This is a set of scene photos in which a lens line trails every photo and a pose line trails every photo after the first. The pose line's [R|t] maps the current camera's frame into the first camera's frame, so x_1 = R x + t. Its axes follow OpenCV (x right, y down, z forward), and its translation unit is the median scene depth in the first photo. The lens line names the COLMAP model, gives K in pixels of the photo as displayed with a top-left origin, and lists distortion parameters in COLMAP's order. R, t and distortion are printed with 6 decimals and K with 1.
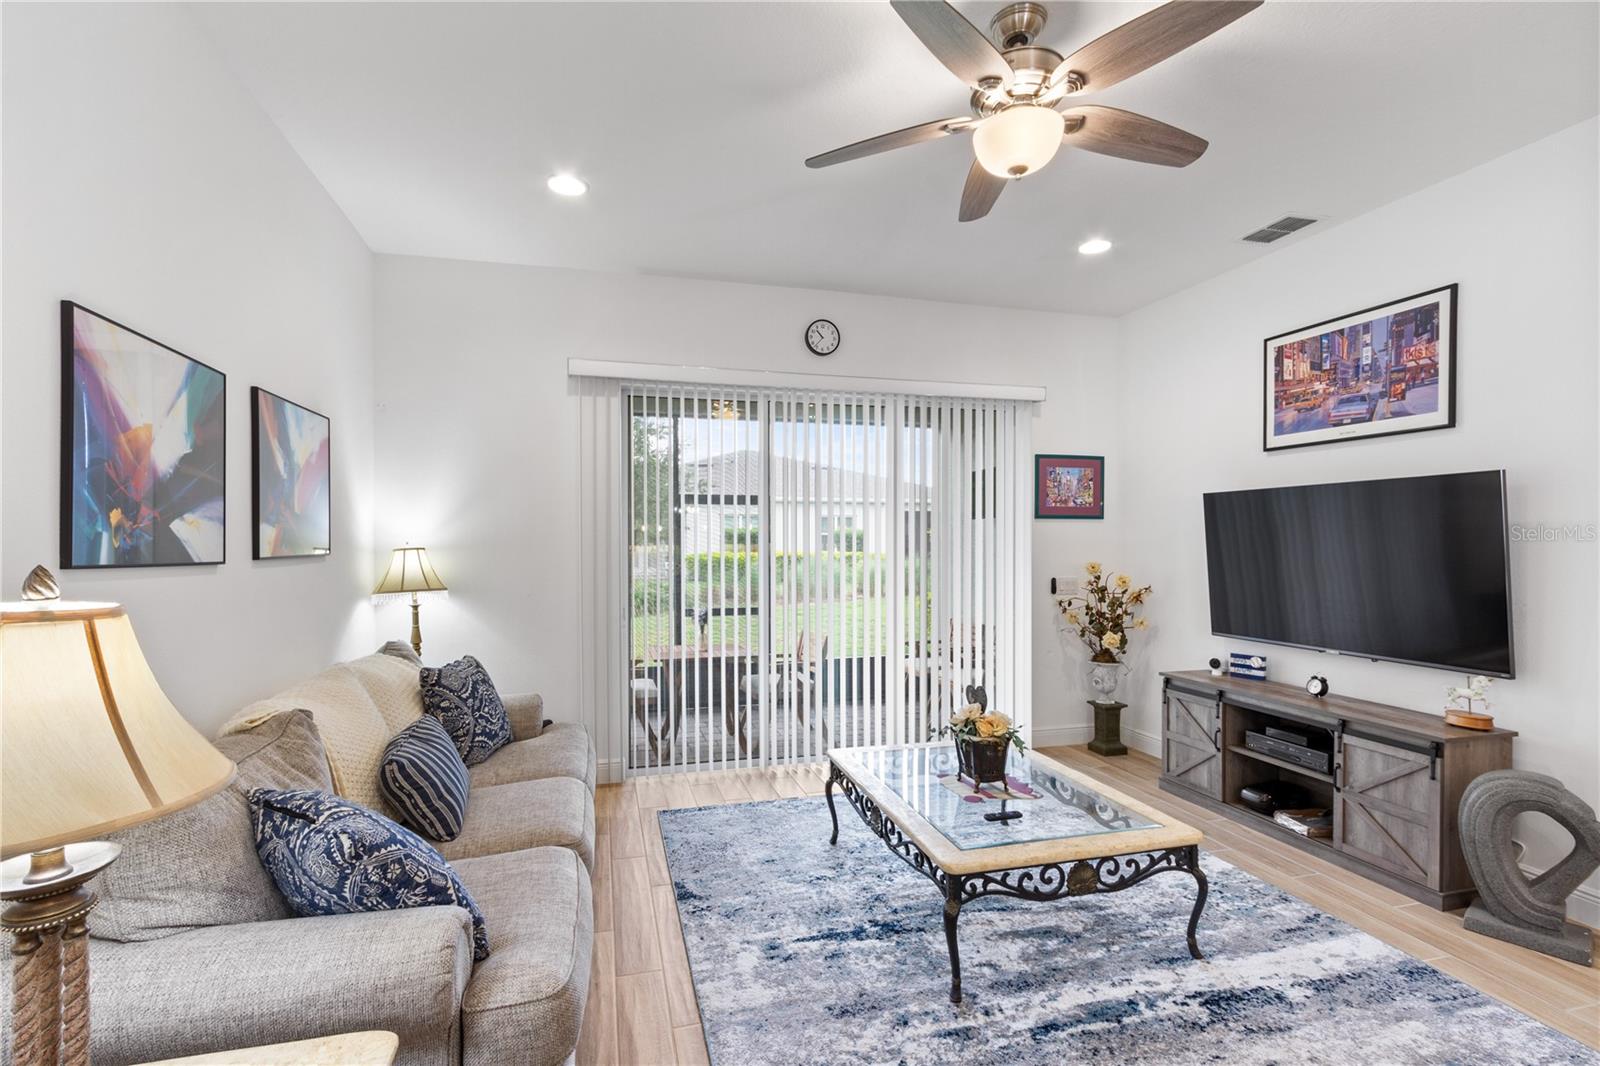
lens RADIAL K [[730.6, 0, 782.3], [0, 730.6, 548.5], [0, 0, 1]] dist [0.001106, -0.000252]
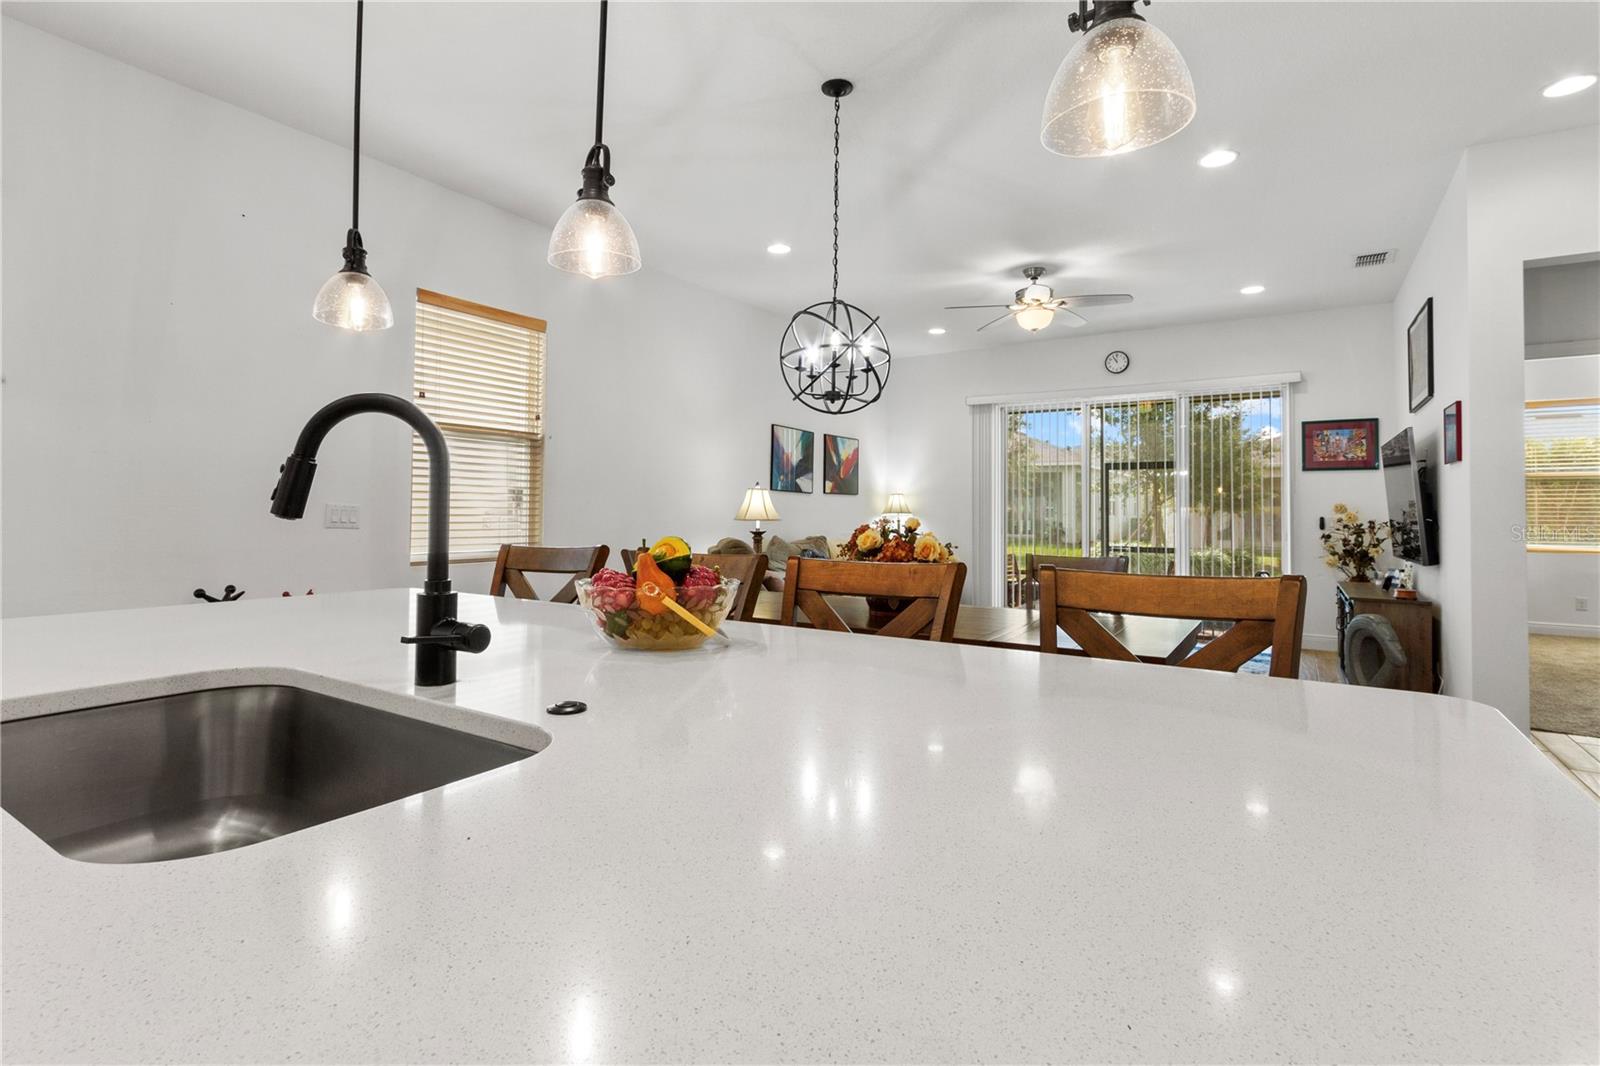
lens RADIAL K [[759.1, 0, 781.8], [0, 759.1, 497.2], [0, 0, 1]] dist [0.001462, -0.000147]
pose [[0.663779, -0.008595, -0.747880, 1.136090], [-0.020121, 0.999367, -0.029344, 0.097926], [0.747658, 0.034526, 0.663185, -0.899394]]
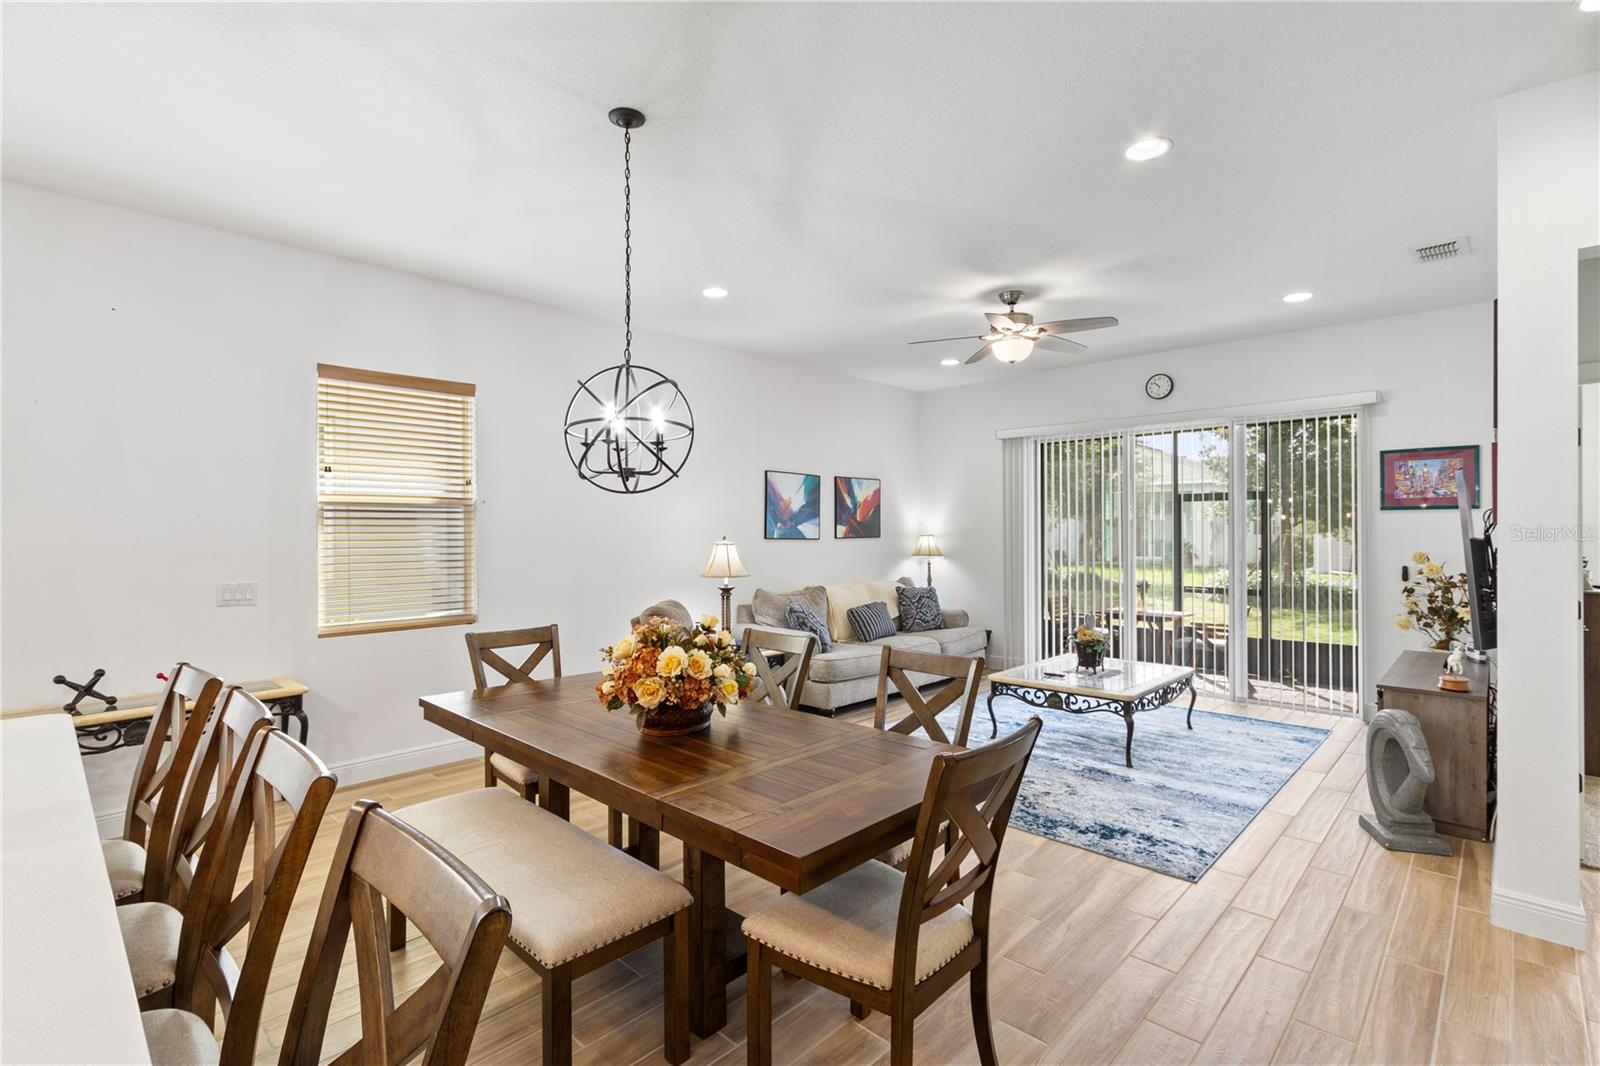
lens RADIAL K [[732.9, 0, 792.3], [0, 732.9, 536.2], [0, 0, 1]] dist [0.002446, -0.000885]
pose [[0.518596, 0.004447, -0.855008, 1.260847], [-0.007726, 0.999970, 0.000515, 0.005497], [0.854984, 0.006339, 0.518615, -0.469788]]
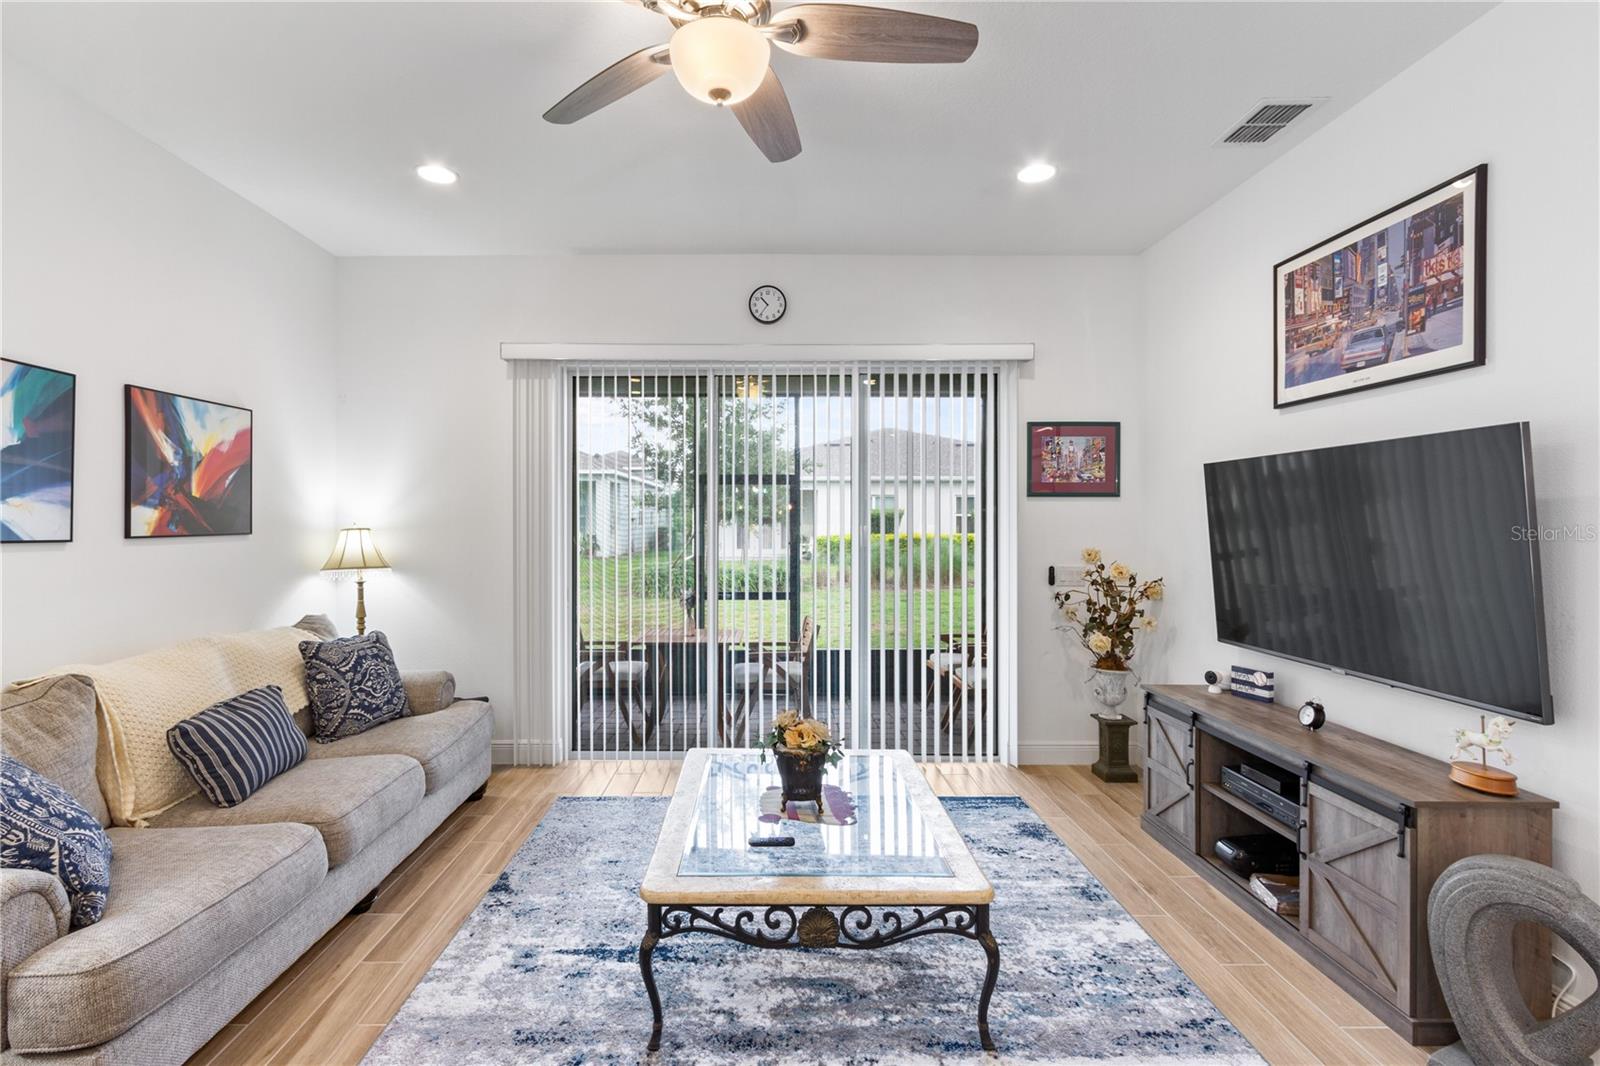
lens RADIAL K [[745.5, 0, 758.7], [0, 745.5, 521.8], [0, 0, 1]] dist [0.001392, -0.000046]
pose [[0.966905, 0.001616, -0.255132, 0.405100], [-0.004375, 0.999938, -0.010246, -0.001933], [0.255099, 0.011023, 0.966852, 0.111649]]
